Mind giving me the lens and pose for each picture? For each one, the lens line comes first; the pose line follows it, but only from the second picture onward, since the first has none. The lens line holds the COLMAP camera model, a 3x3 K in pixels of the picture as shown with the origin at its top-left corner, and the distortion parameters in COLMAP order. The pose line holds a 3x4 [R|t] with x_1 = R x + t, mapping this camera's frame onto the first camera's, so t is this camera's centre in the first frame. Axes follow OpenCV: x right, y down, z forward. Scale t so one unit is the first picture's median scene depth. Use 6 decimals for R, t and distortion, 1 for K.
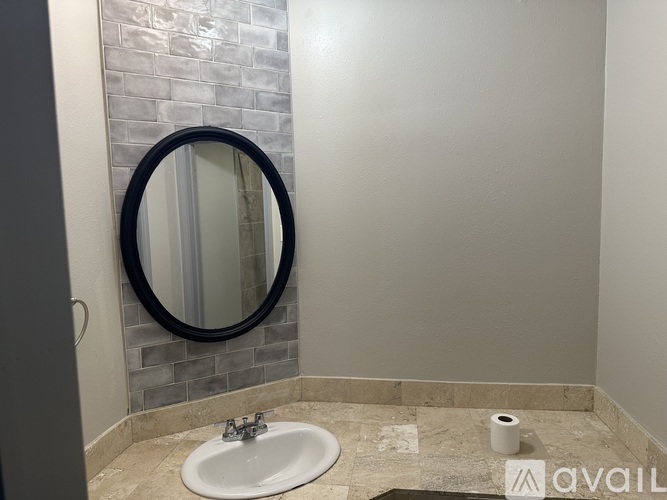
lens RADIAL K [[466.5, 0, 333.5], [0, 466.5, 250.0], [0, 0, 1]] dist [0.042949, -0.003859]
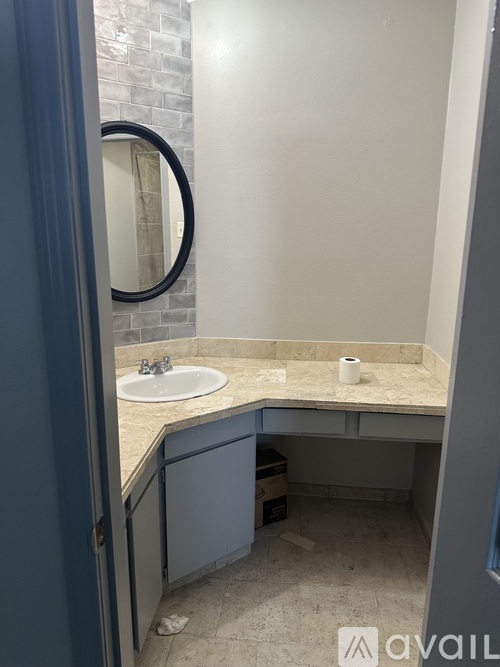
lens RADIAL K [[466.5, 0, 241.8], [0, 466.5, 333.7], [0, 0, 1]] dist [0.042949, -0.003859]
pose [[0.998999, 0.016912, 0.041416, -0.003275], [-0.022652, 0.989566, 0.142291, 0.092202], [-0.038578, -0.143087, 0.988958, -0.277504]]
